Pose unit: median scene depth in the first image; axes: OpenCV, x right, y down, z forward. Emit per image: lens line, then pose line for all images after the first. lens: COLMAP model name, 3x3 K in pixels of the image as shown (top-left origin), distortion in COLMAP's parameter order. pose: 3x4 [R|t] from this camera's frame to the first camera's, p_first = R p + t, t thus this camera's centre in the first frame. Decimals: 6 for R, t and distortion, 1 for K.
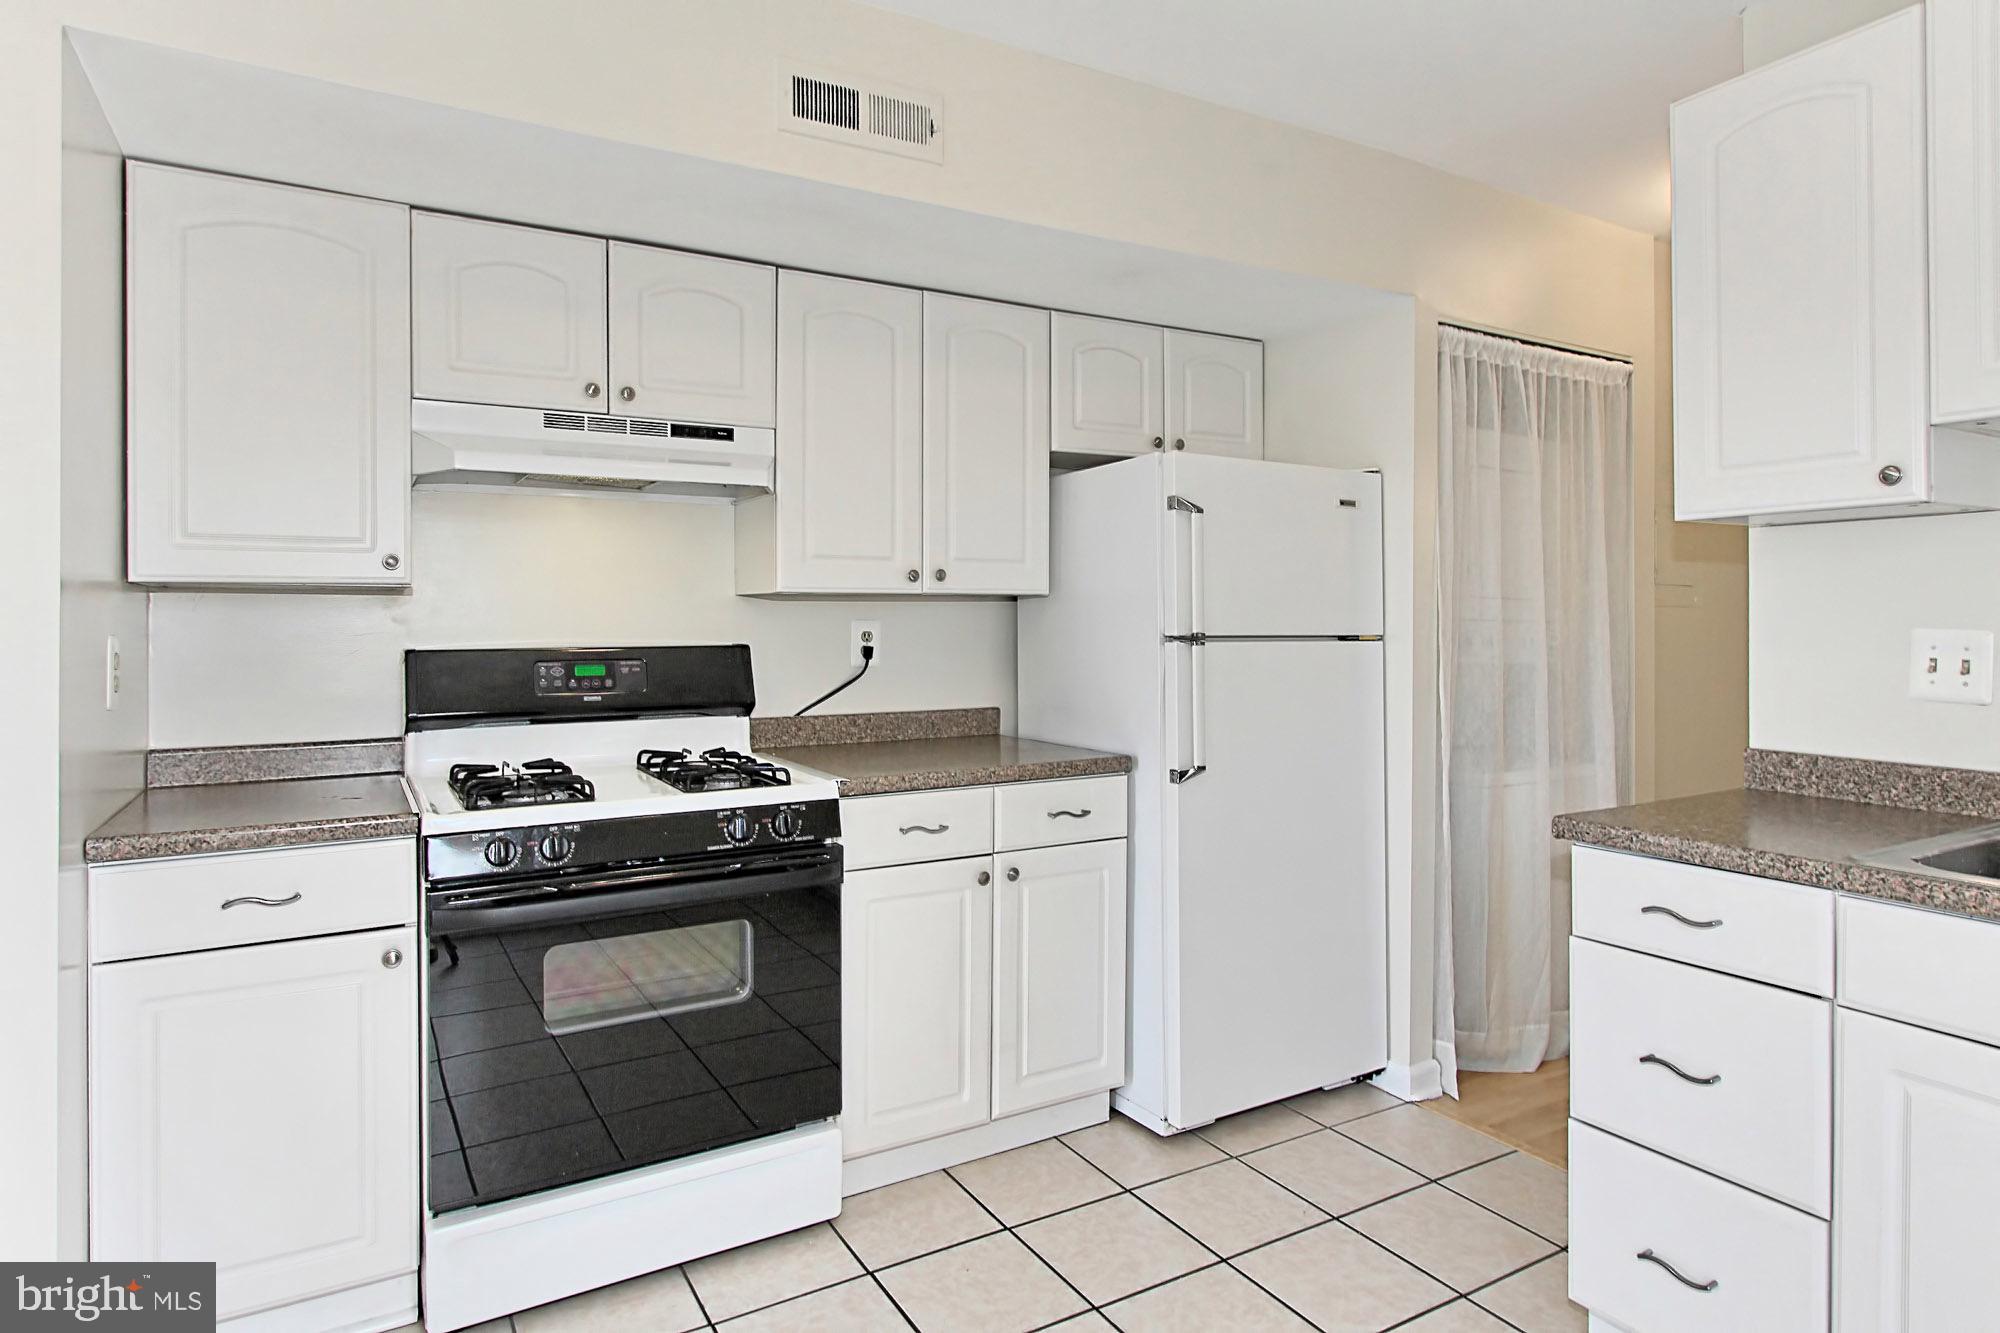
lens RADIAL K [[1105.9, 0, 993.5], [0, 1105.9, 616.7], [0, 0, 1]] dist [-0.005575, 0.005054]
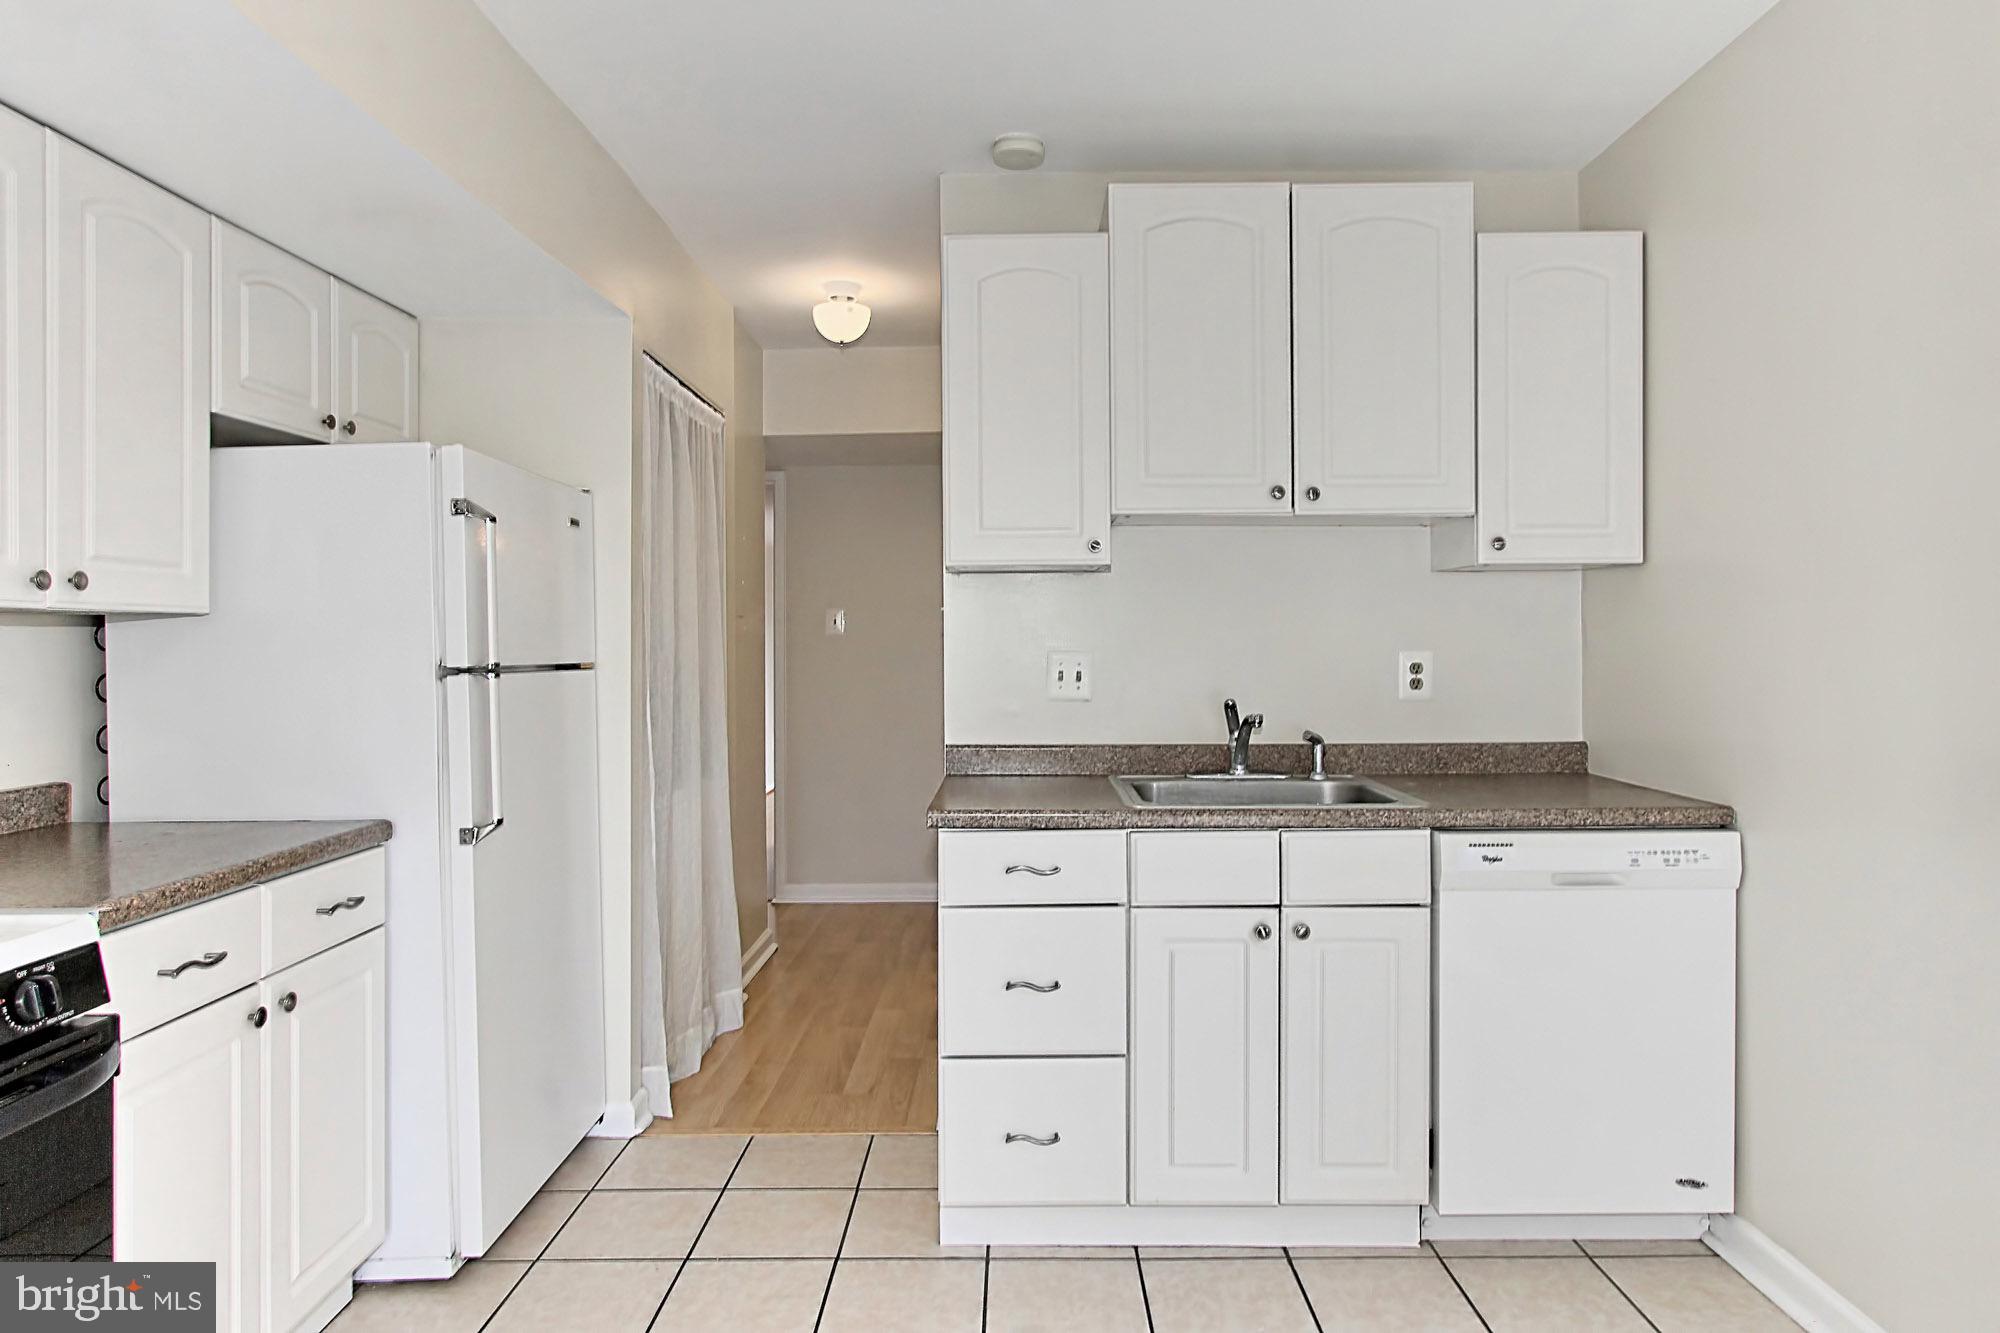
lens RADIAL K [[1194.5, 0, 1013.8], [0, 1194.5, 636.5], [0, 0, 1]] dist [-0.006606, -0.001658]
pose [[0.500697, 0.000397, 0.865623, -0.421710], [0.001296, 0.999998, -0.001208, -0.004651], [-0.865622, 0.001726, 0.500695, 0.202656]]
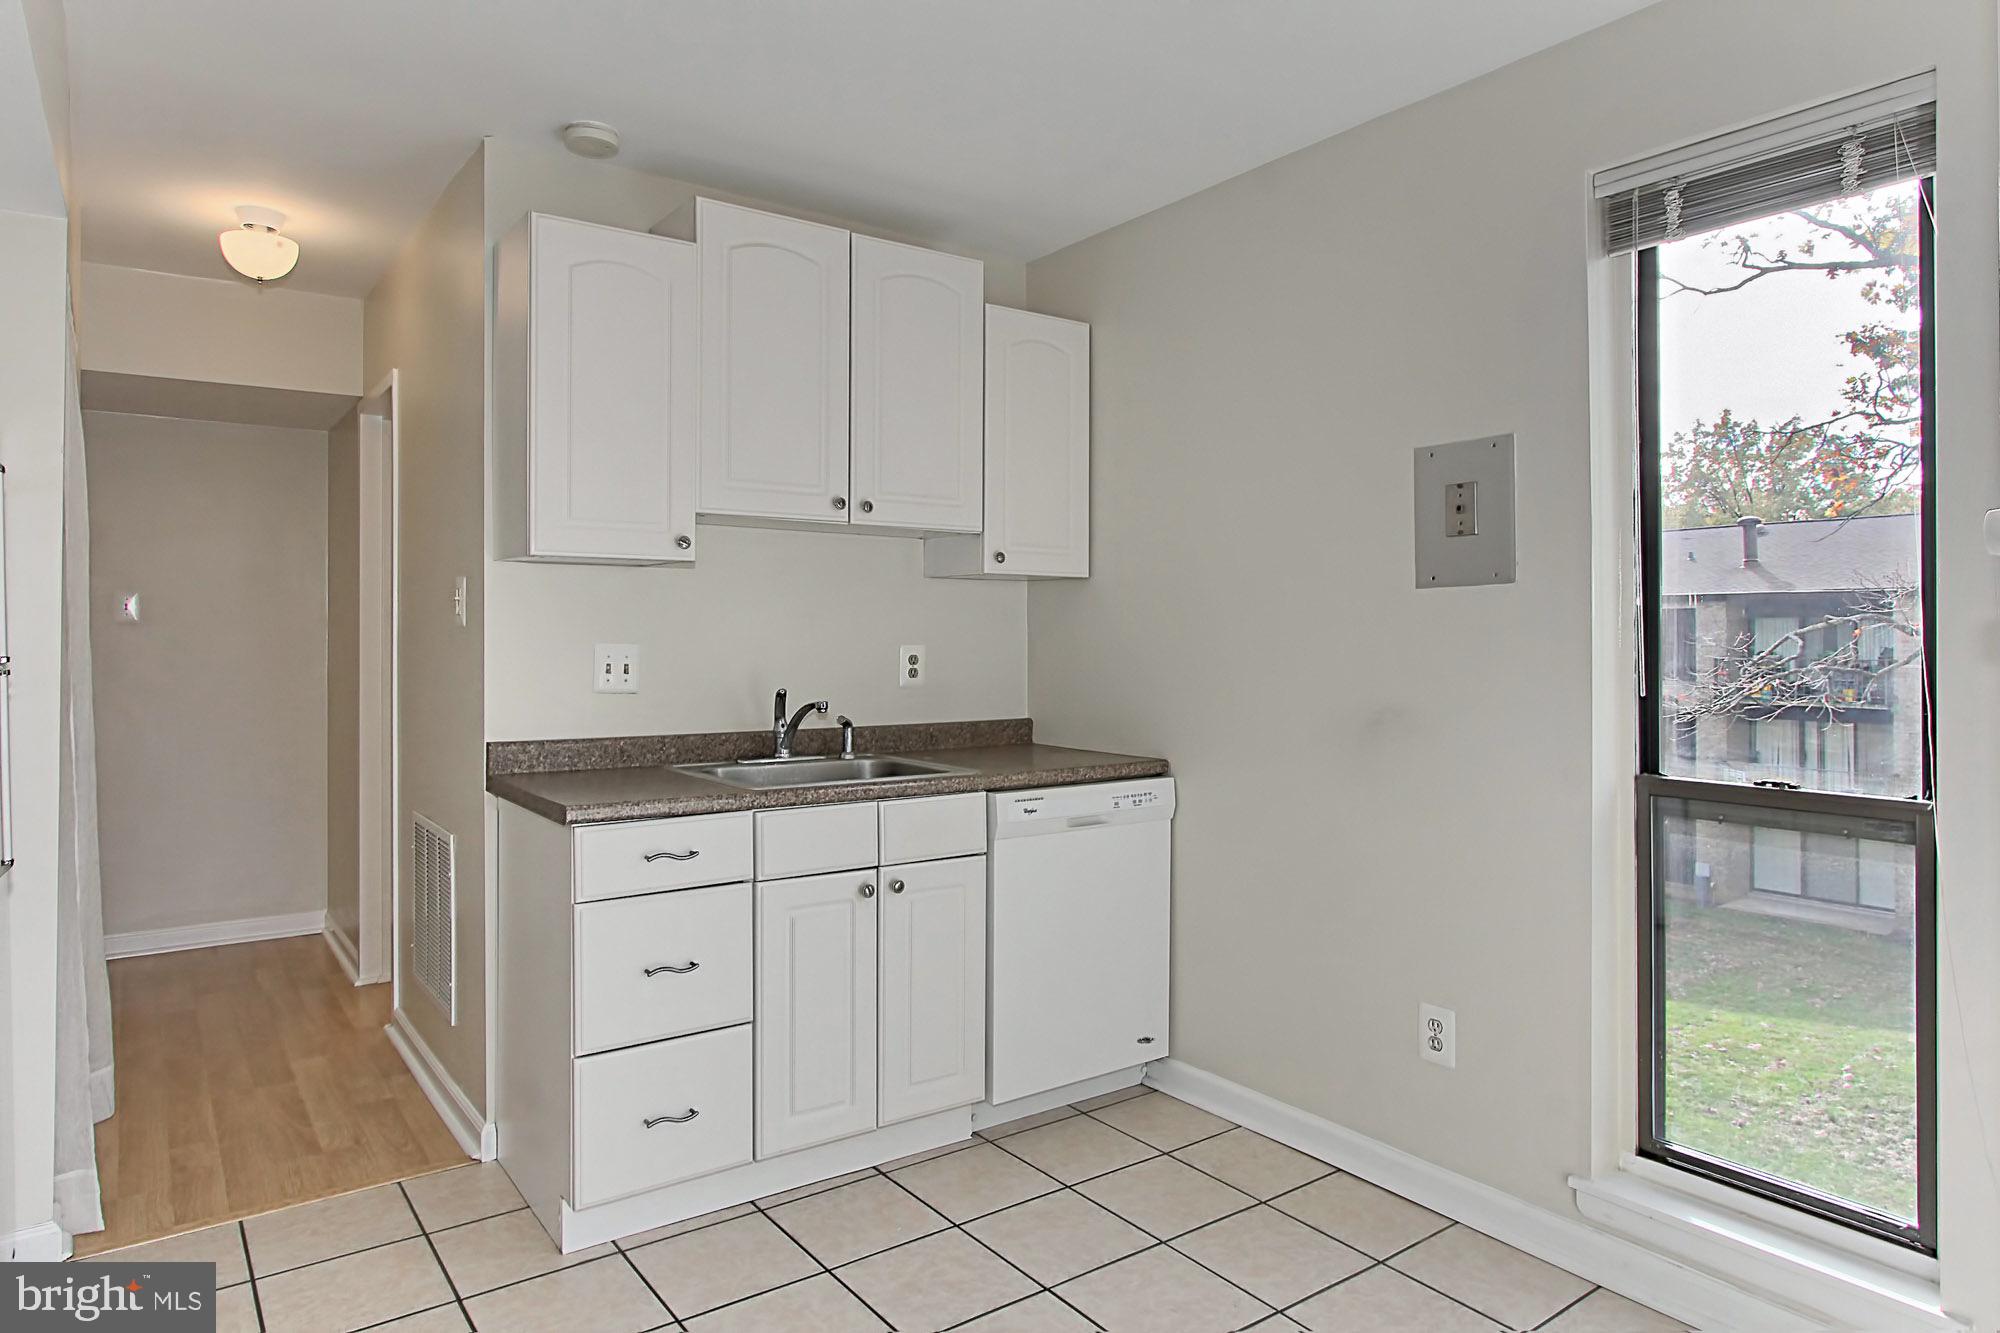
lens RADIAL K [[1192.3, 0, 990.3], [0, 1192.3, 623.5], [0, 0, 1]] dist [-0.009643, 0.009202]
pose [[-0.102540, 0.009776, 0.994681, -0.589462], [-0.007175, 0.999918, -0.010567, -0.002130], [-0.994703, -0.008220, -0.102461, 0.510499]]
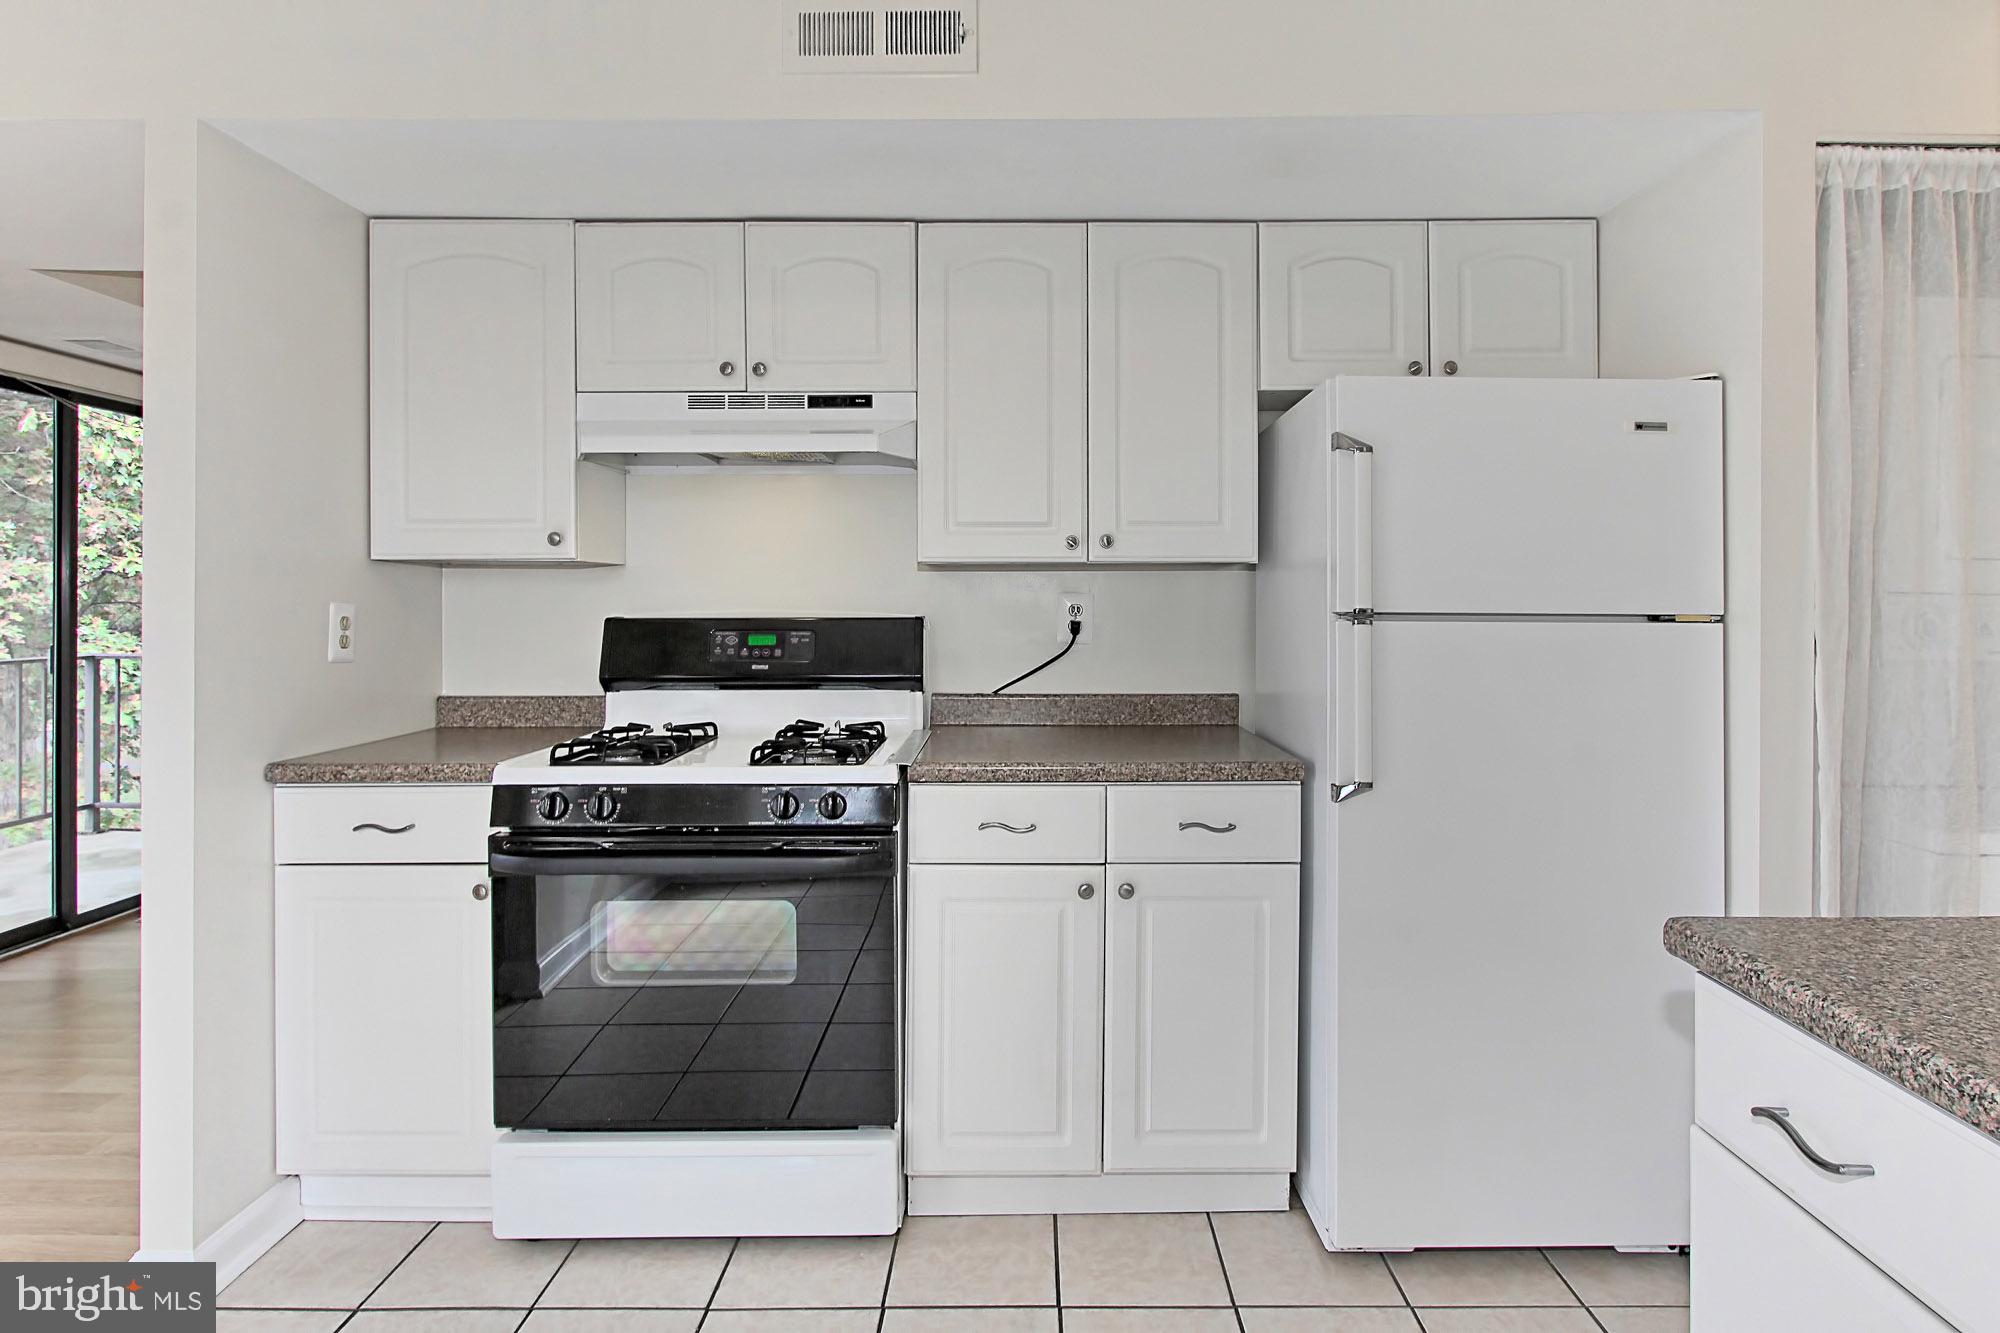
lens RADIAL K [[1105.9, 0, 1047.9], [0, 1105.9, 593.8], [0, 0, 1]] dist [-0.005575, 0.005054]
pose [[0.870424, 0.001670, -0.492300, 0.386081], [-0.000643, 0.999997, 0.002254, 0.002681], [0.492302, -0.001646, 0.870423, 0.232599]]
